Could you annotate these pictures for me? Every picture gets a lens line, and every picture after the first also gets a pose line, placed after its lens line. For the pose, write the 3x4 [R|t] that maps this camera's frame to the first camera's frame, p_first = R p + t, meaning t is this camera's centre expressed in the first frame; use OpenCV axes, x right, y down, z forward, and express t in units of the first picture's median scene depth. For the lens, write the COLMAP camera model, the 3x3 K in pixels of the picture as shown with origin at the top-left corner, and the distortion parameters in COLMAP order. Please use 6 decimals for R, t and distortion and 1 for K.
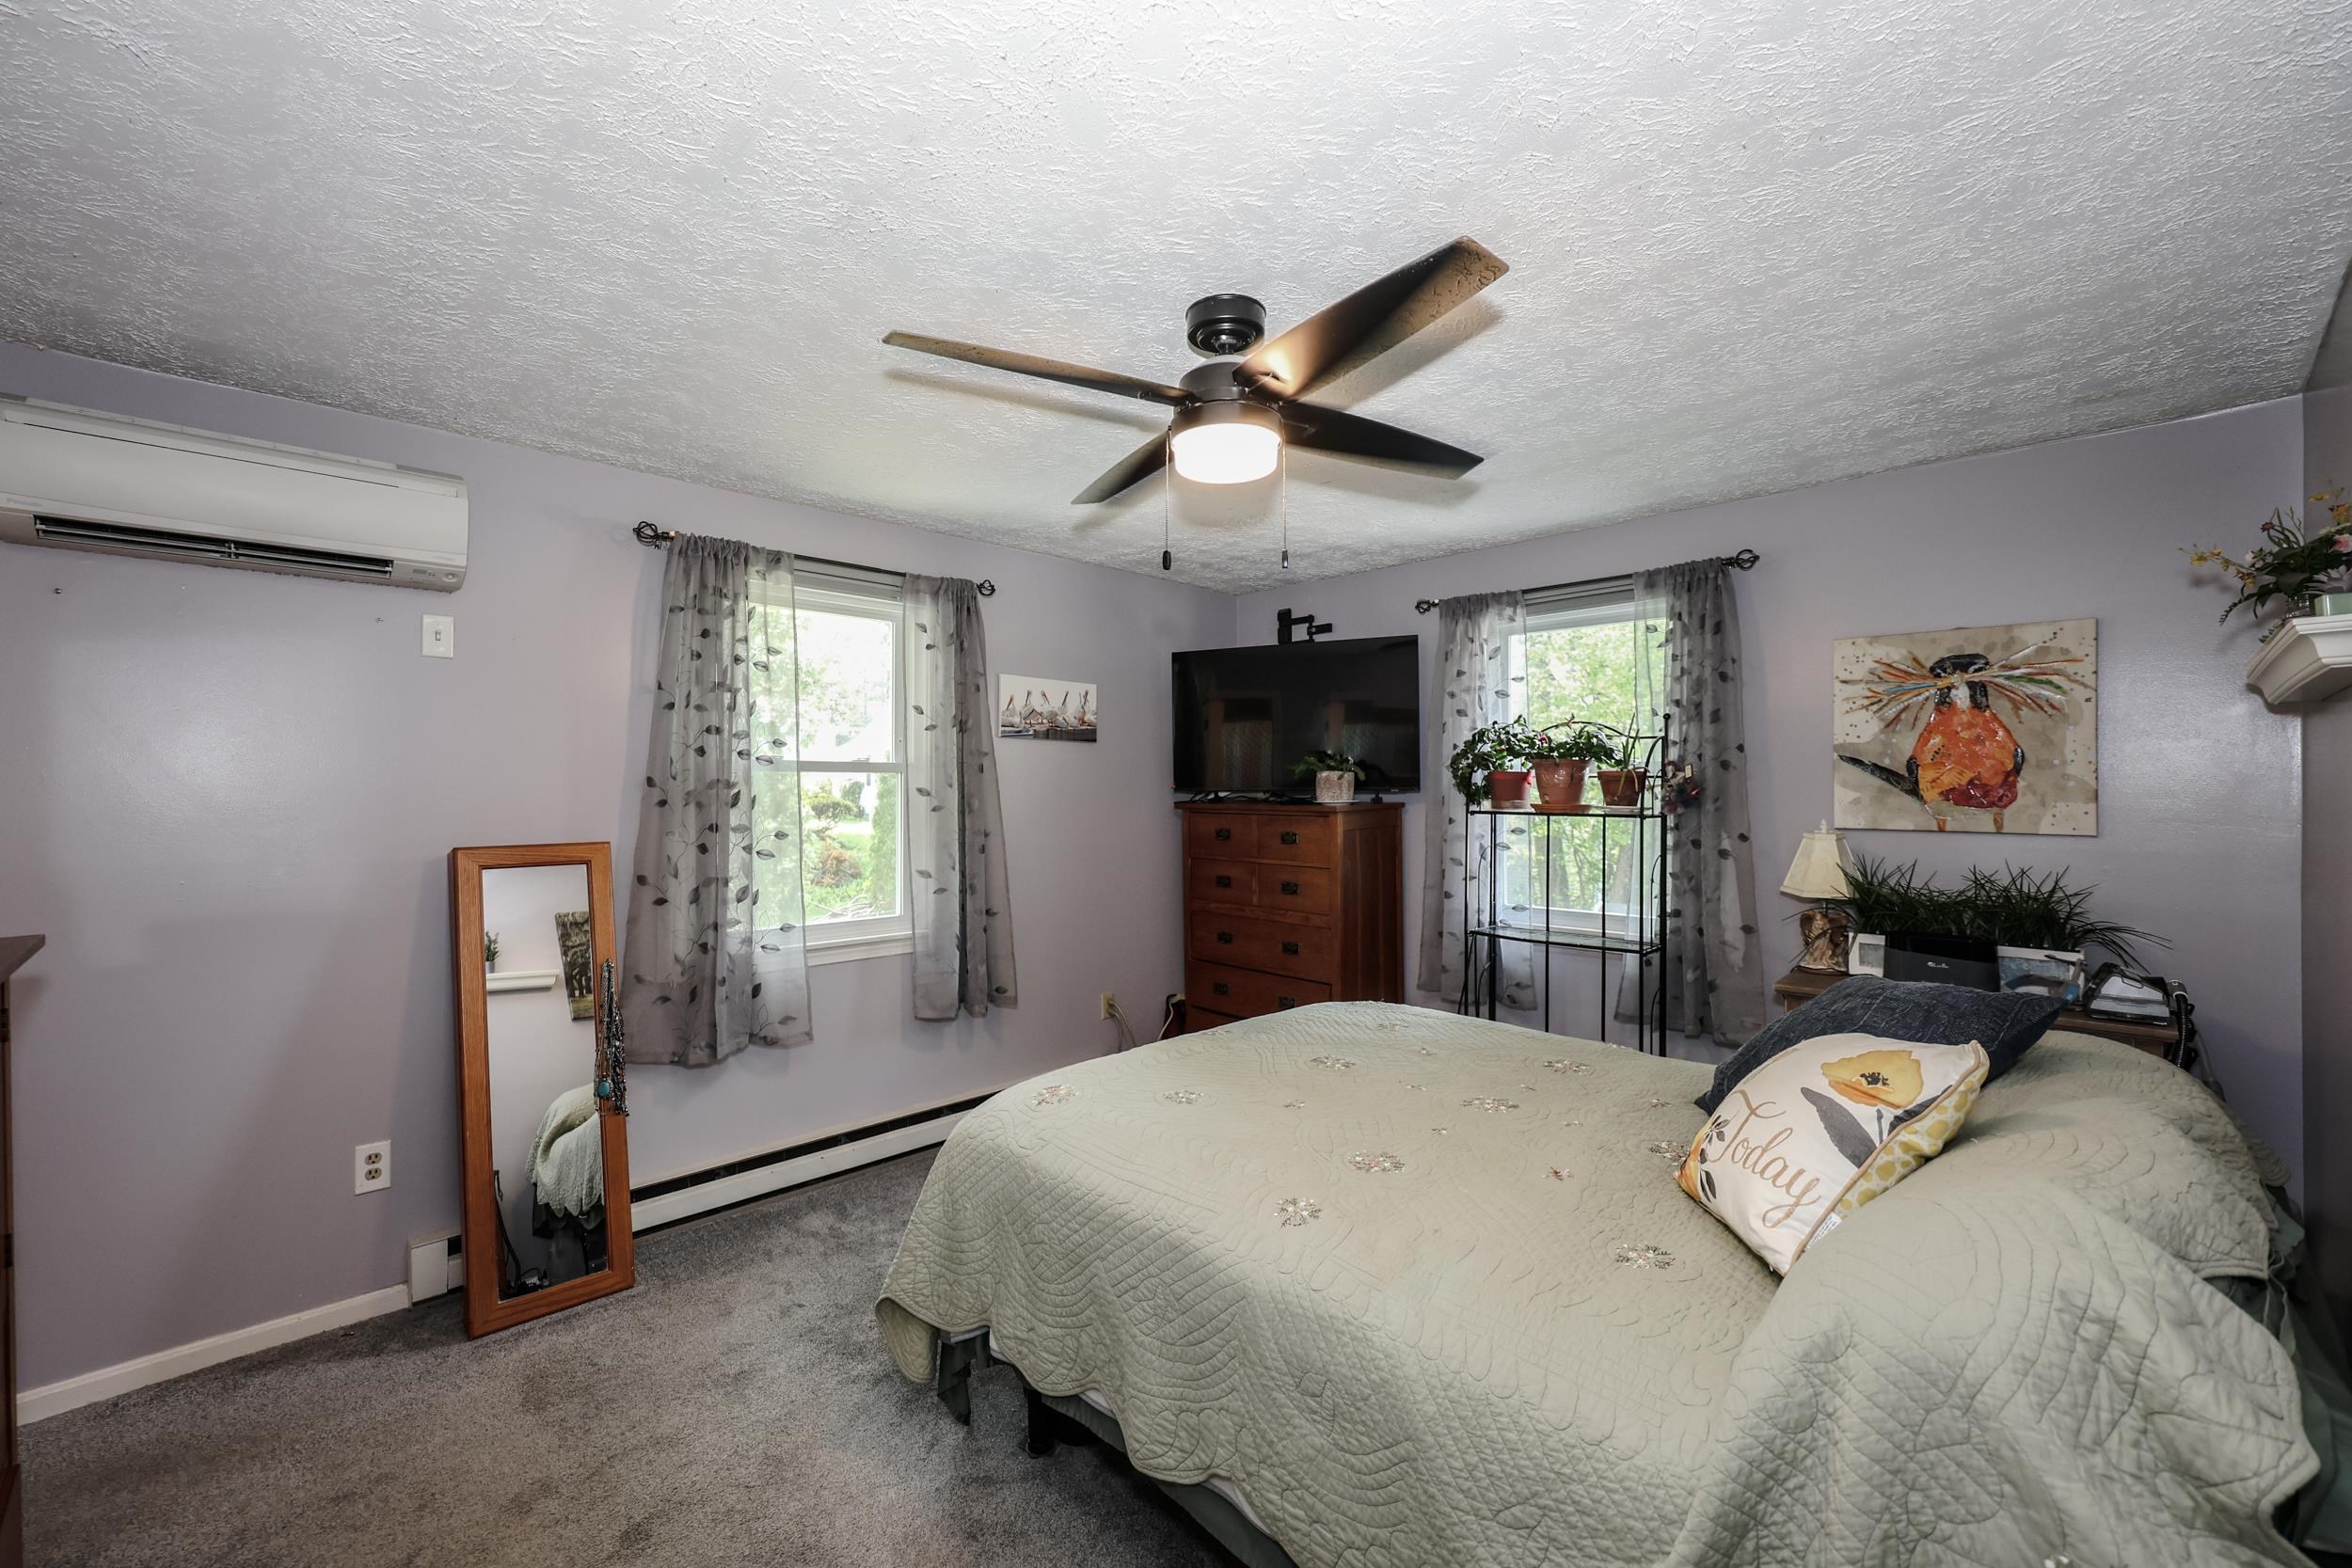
lens RADIAL K [[953.1, 0, 1165.2], [0, 953.1, 779.1], [0, 0, 1]] dist [-0.001498, -0.000122]
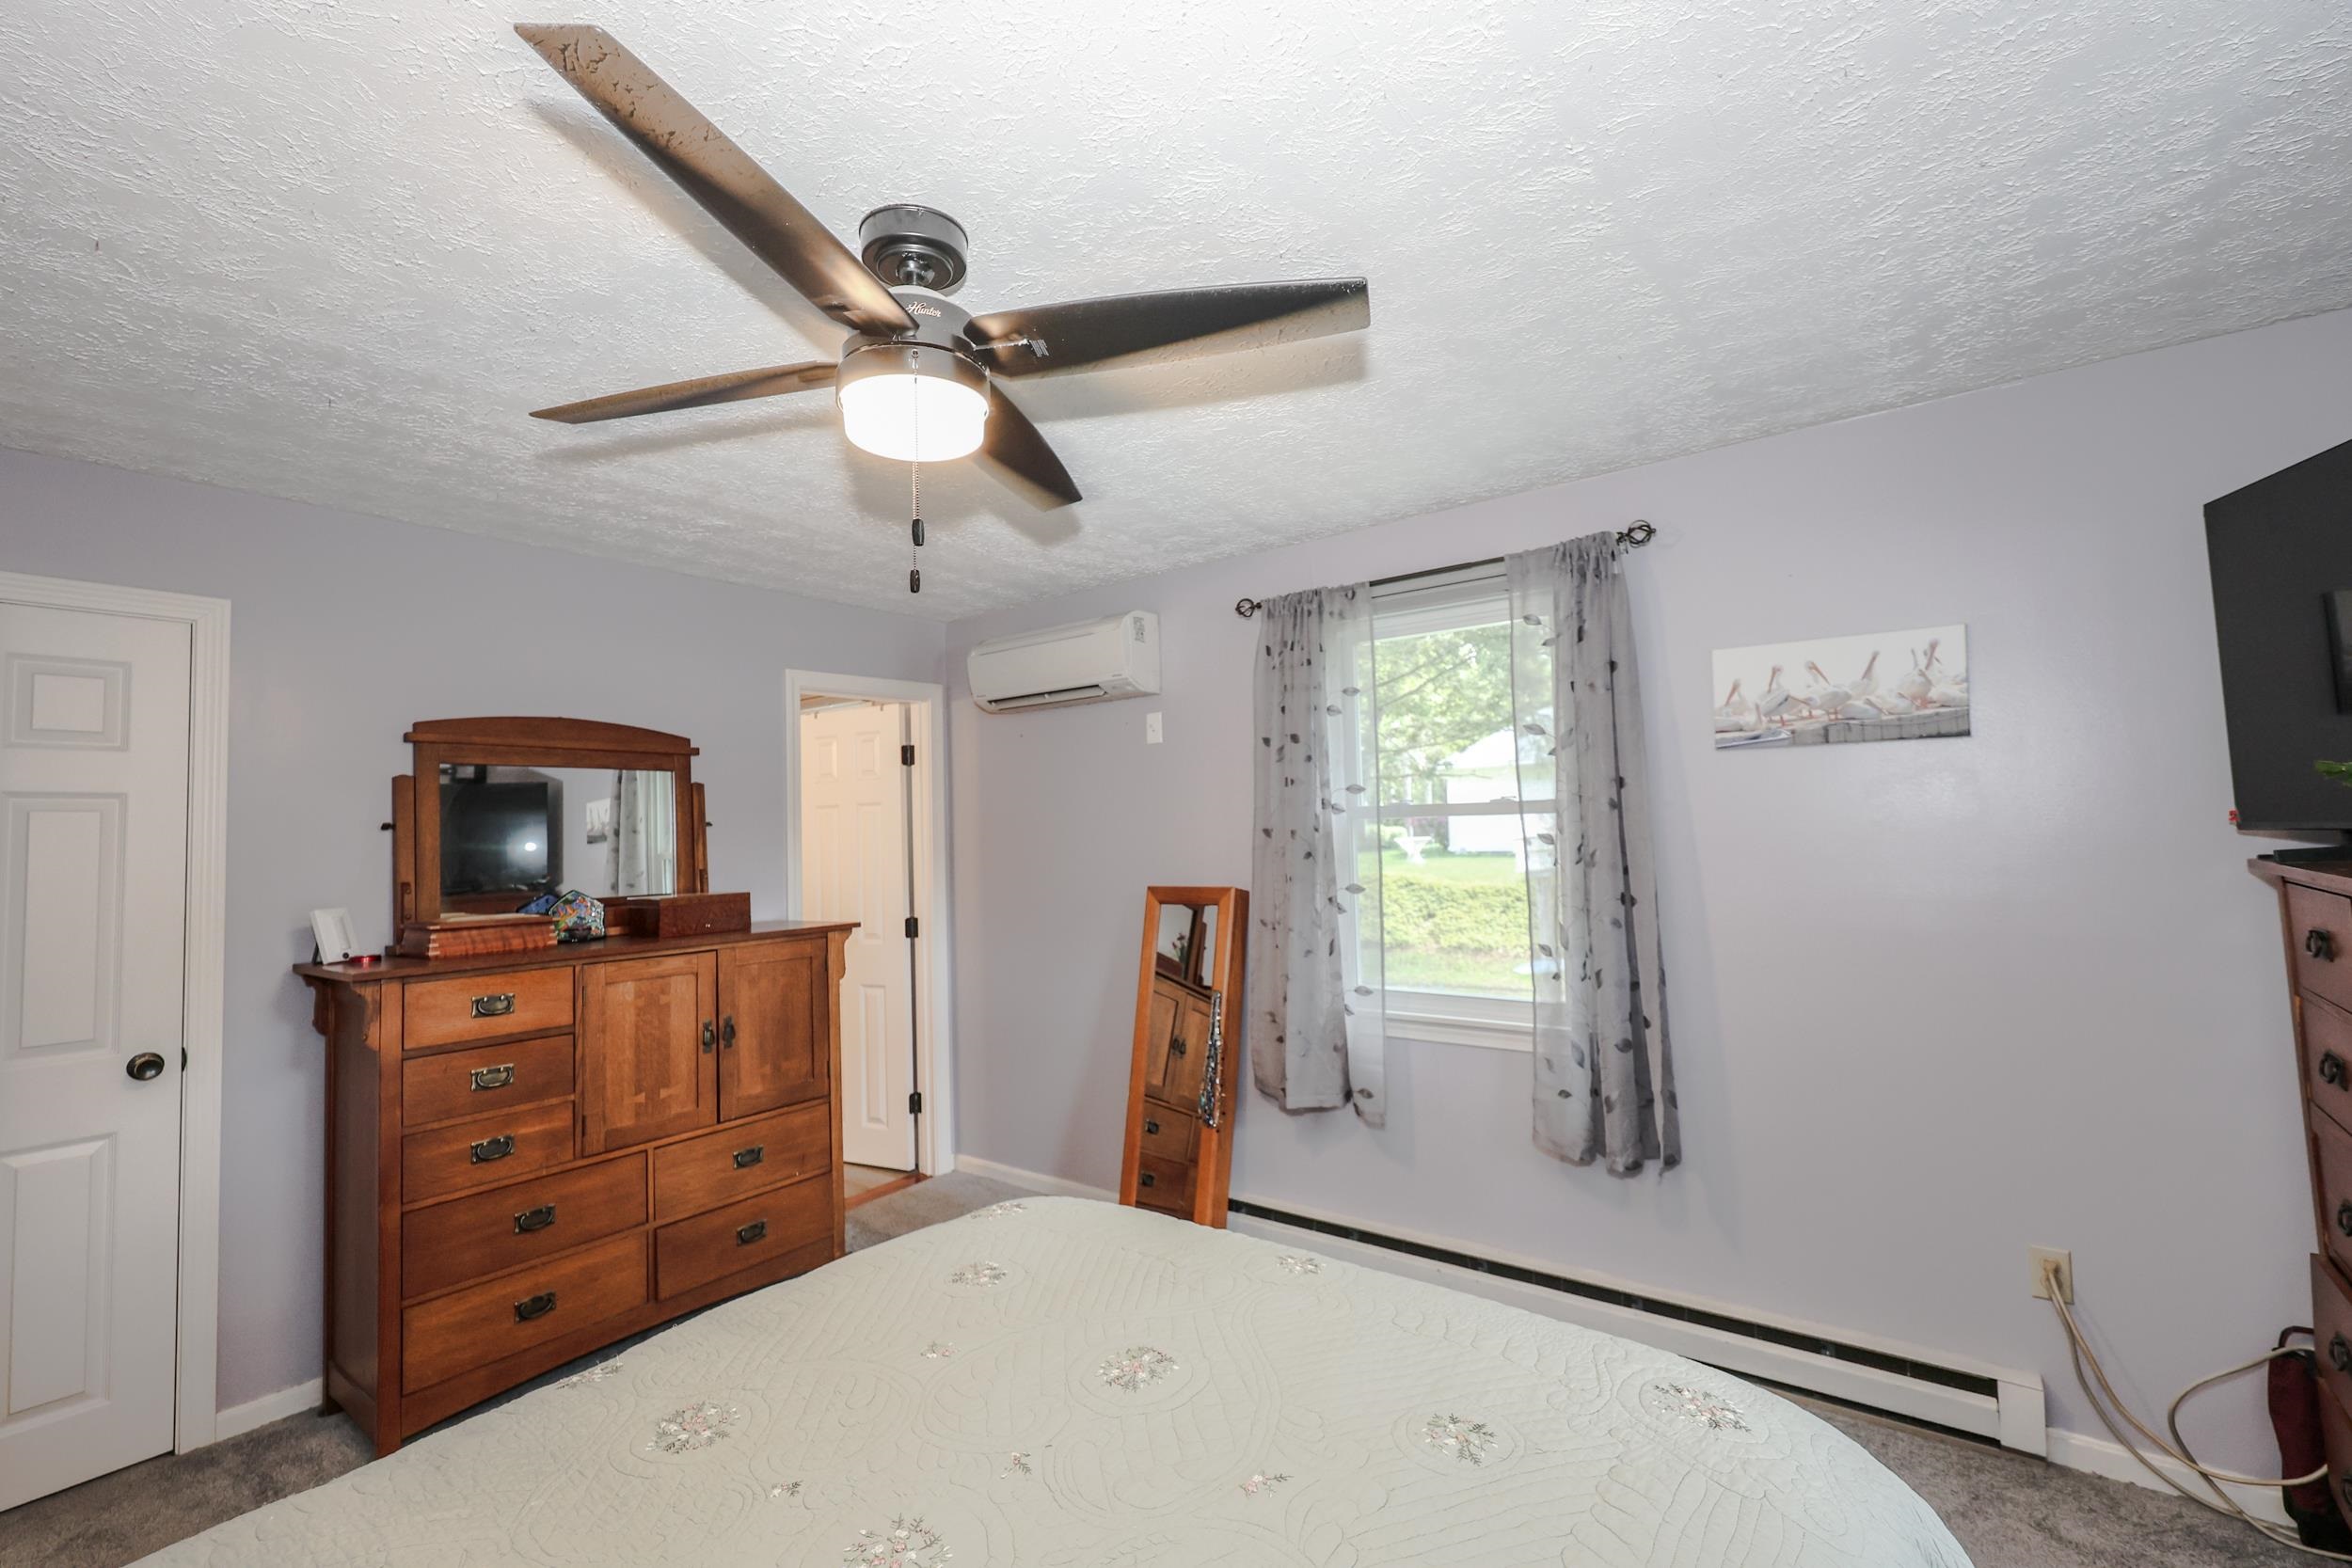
lens RADIAL K [[1000.1, 0, 1169.6], [0, 1000.1, 781.9], [0, 0, 1]] dist [-0.001353, 0.000216]
pose [[0.145134, -0.049820, -0.988157, 0.534166], [0.036127, 0.998332, -0.045027, -0.007164], [0.988752, -0.029165, 0.146691, 0.672697]]
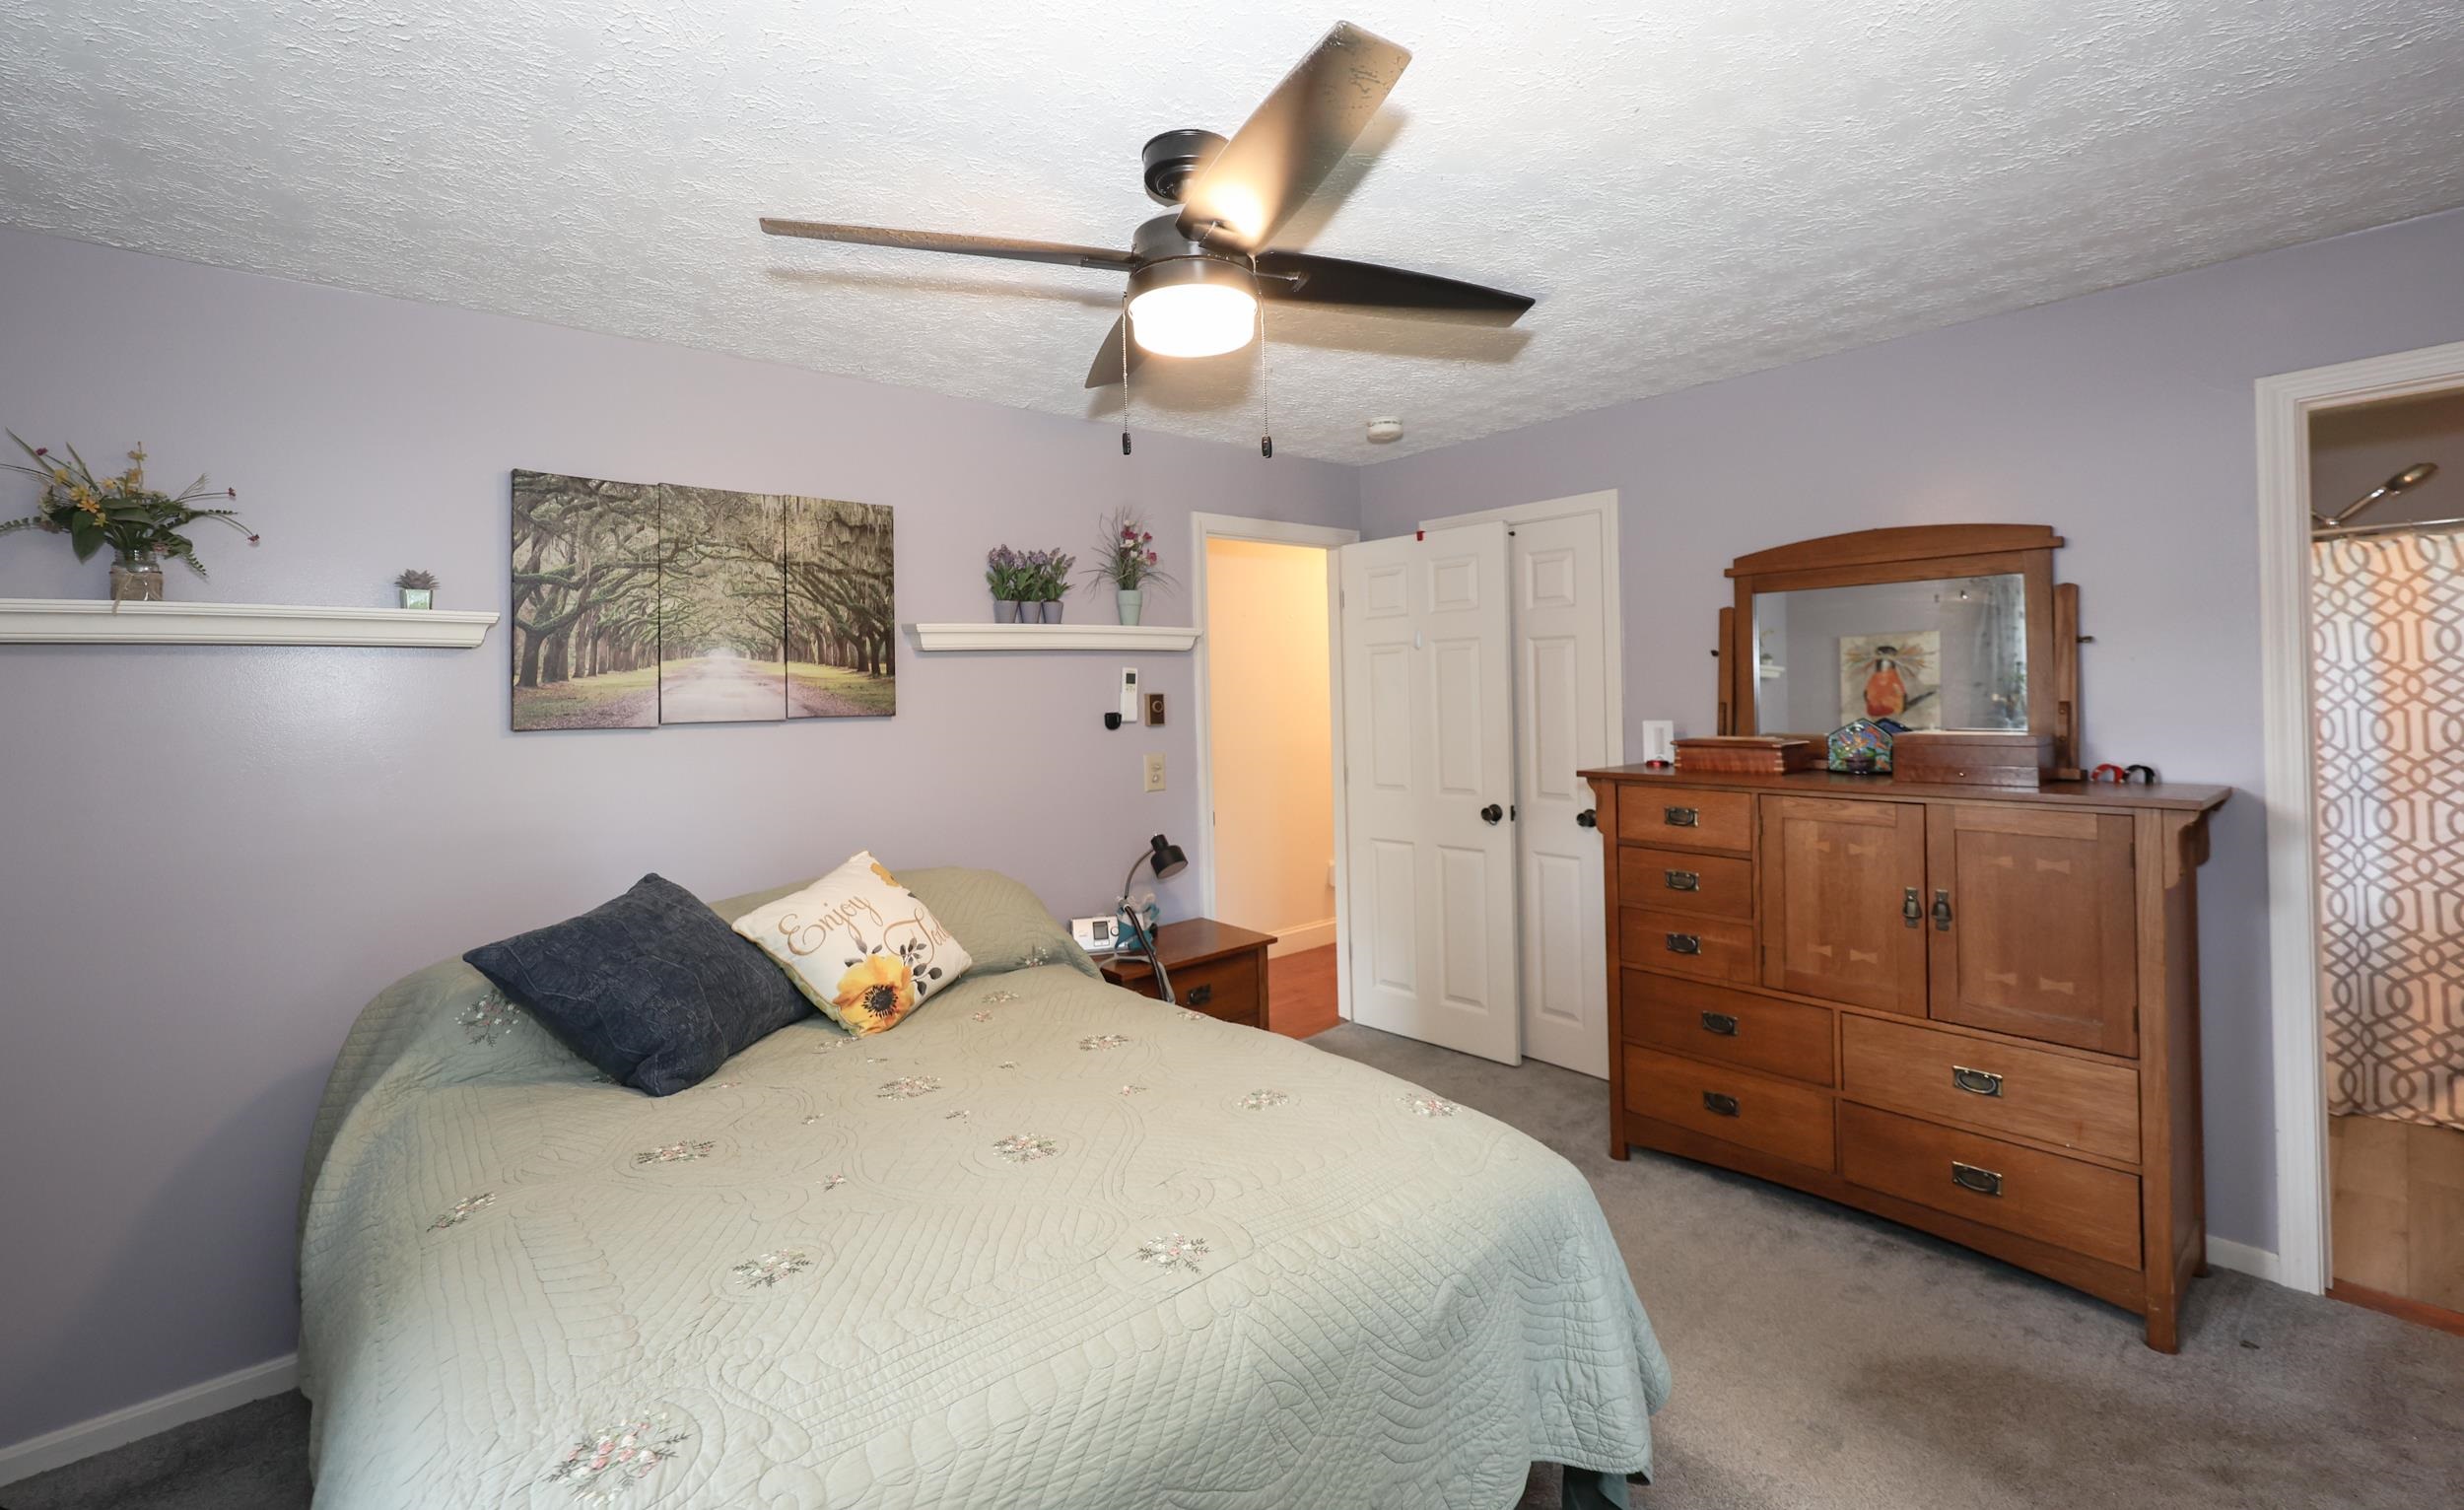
lens RADIAL K [[1041.9, 0, 1241.5], [0, 1041.9, 686.0], [0, 0, 1]] dist [-0.000822, -0.000111]
pose [[-0.998549, 0.028404, 0.045746, -0.014005], [0.028019, 0.999567, -0.009028, -0.002655], [-0.045983, -0.007733, -0.998912, 1.209110]]
